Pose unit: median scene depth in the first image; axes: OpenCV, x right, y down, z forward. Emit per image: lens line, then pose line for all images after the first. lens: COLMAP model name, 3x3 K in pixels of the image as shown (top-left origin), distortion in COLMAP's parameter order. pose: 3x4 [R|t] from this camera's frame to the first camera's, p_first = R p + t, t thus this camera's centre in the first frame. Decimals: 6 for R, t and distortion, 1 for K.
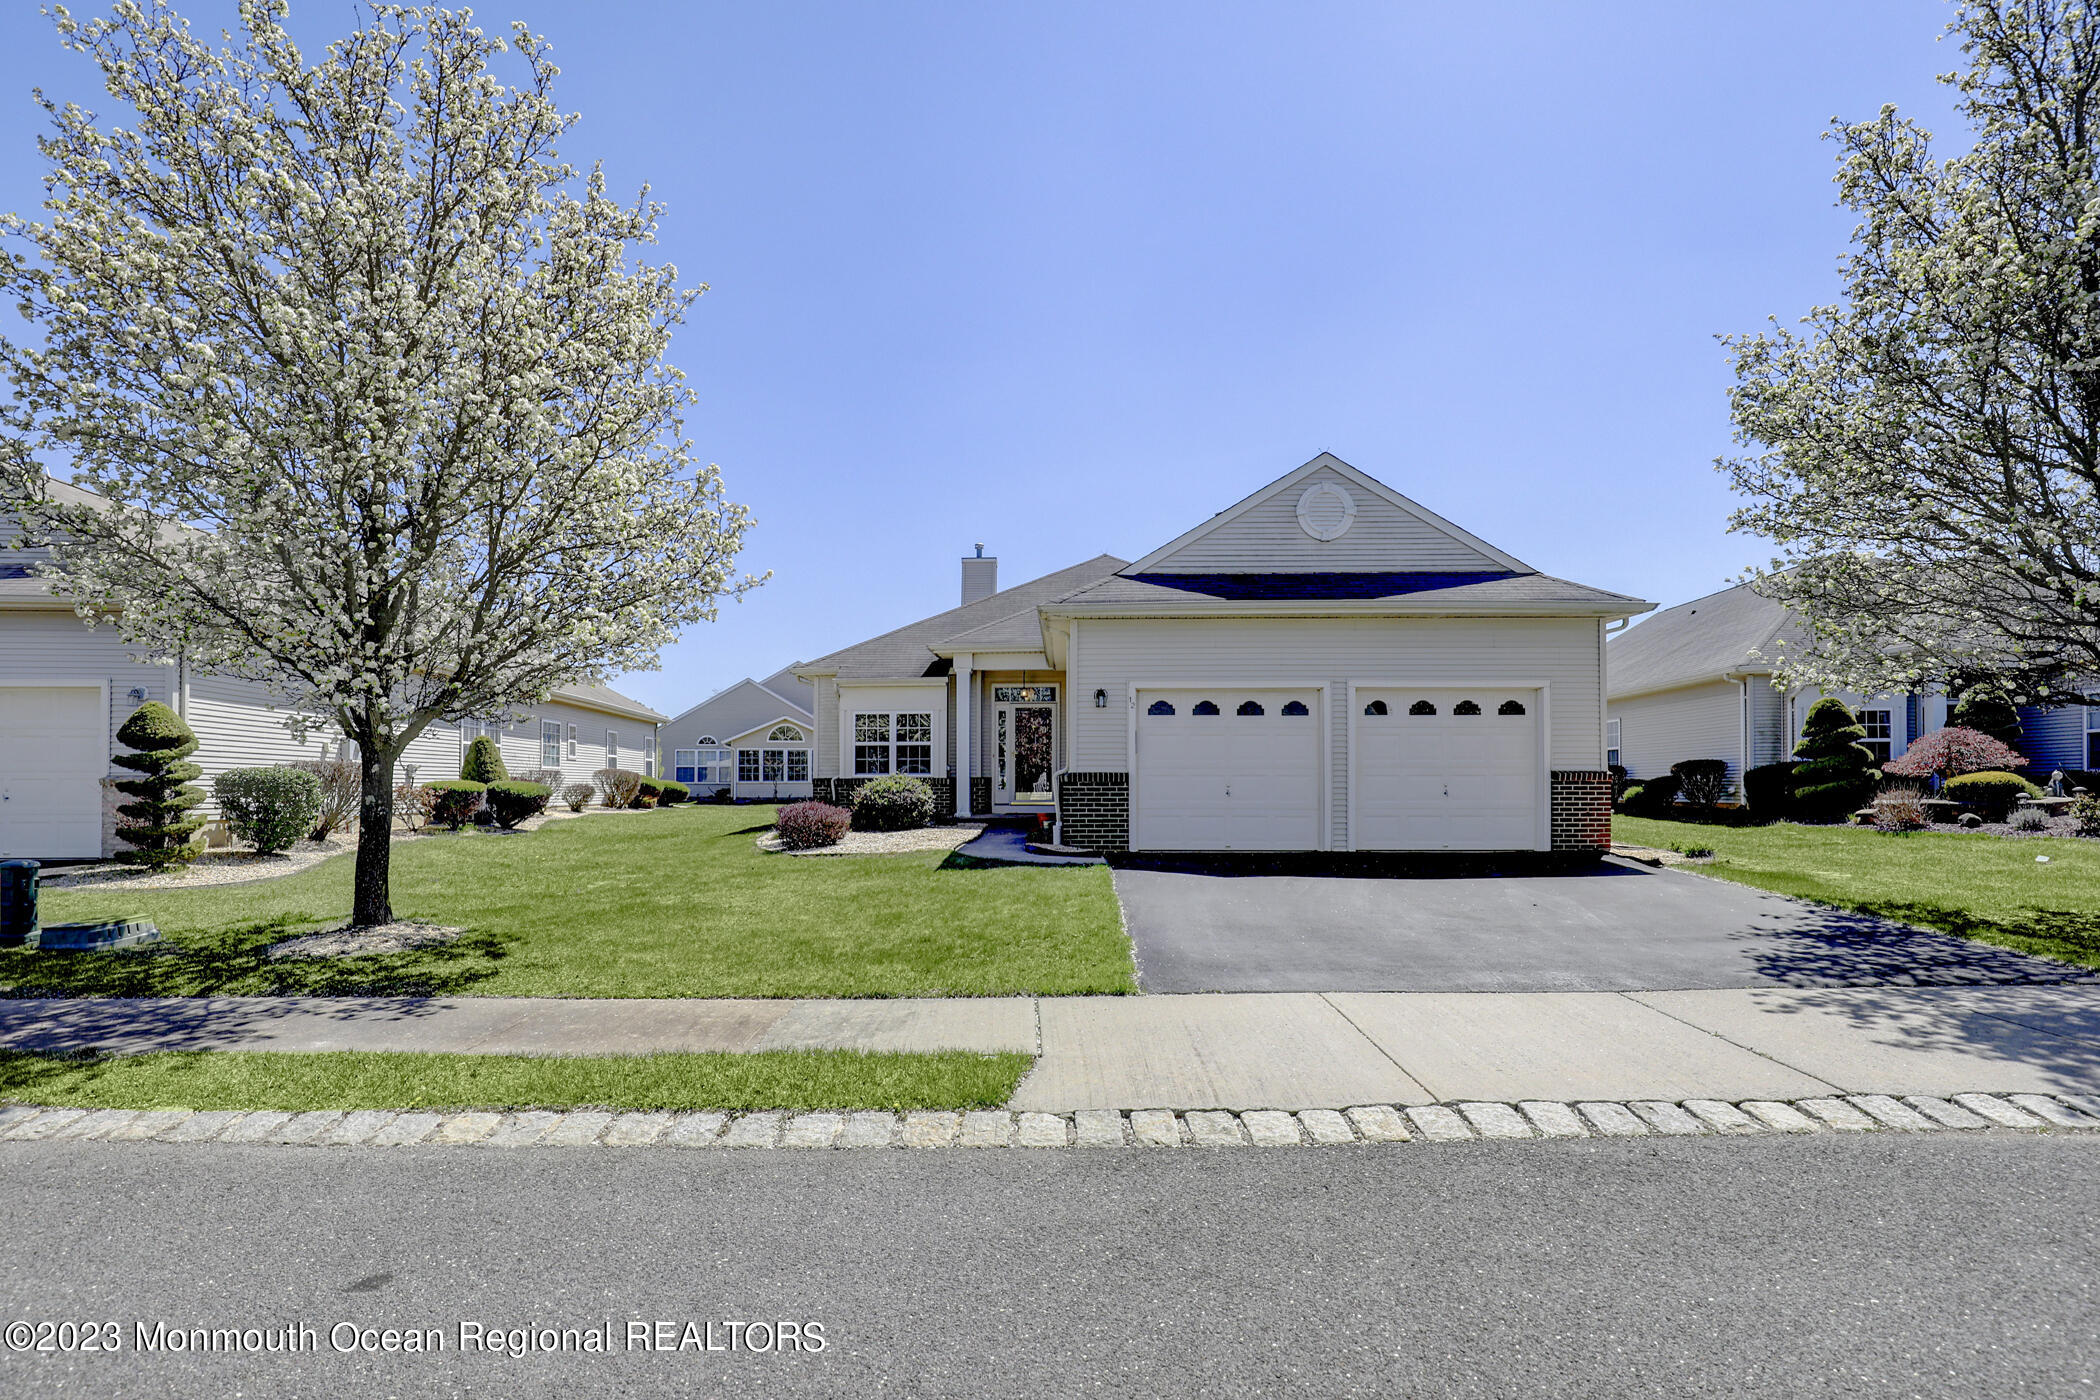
lens RADIAL K [[982.8, 0, 1050.7], [0, 982.8, 759.3], [0, 0, 1]] dist [-0.001198, 0.000080]
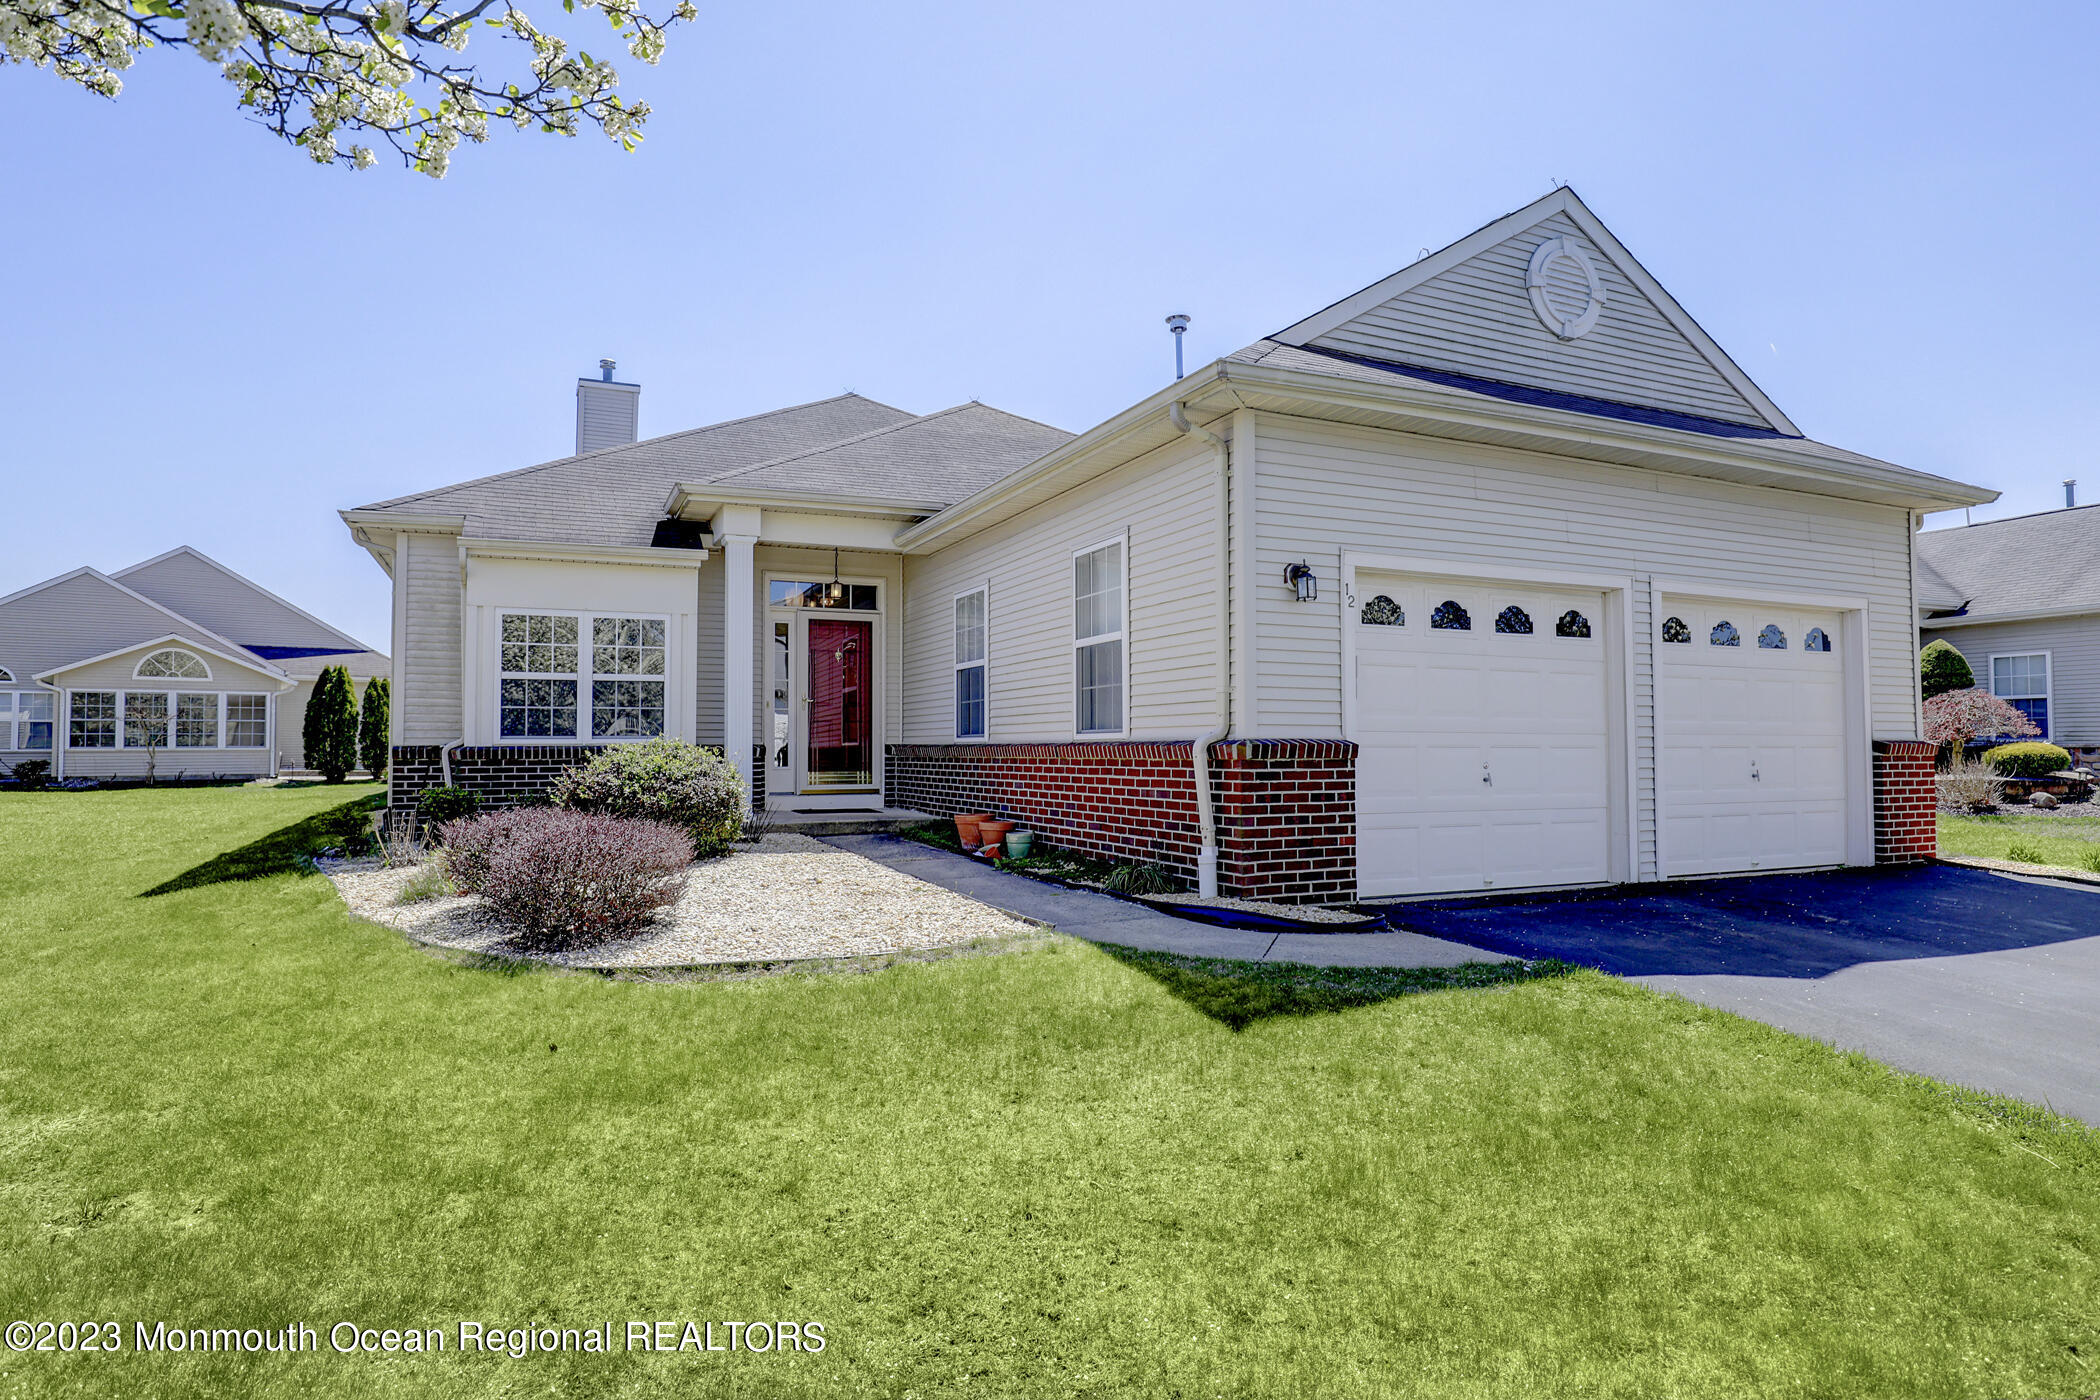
lens RADIAL K [[1170.6, 0, 1050.0], [0, 1170.6, 700.0], [0, 0, 1]] dist [-0.026224, -0.000048]
pose [[0.903811, 0.019789, 0.427473, -0.314105], [-0.011970, 0.999708, -0.020971, 0.008316], [-0.427764, 0.013837, 0.903785, 0.575881]]
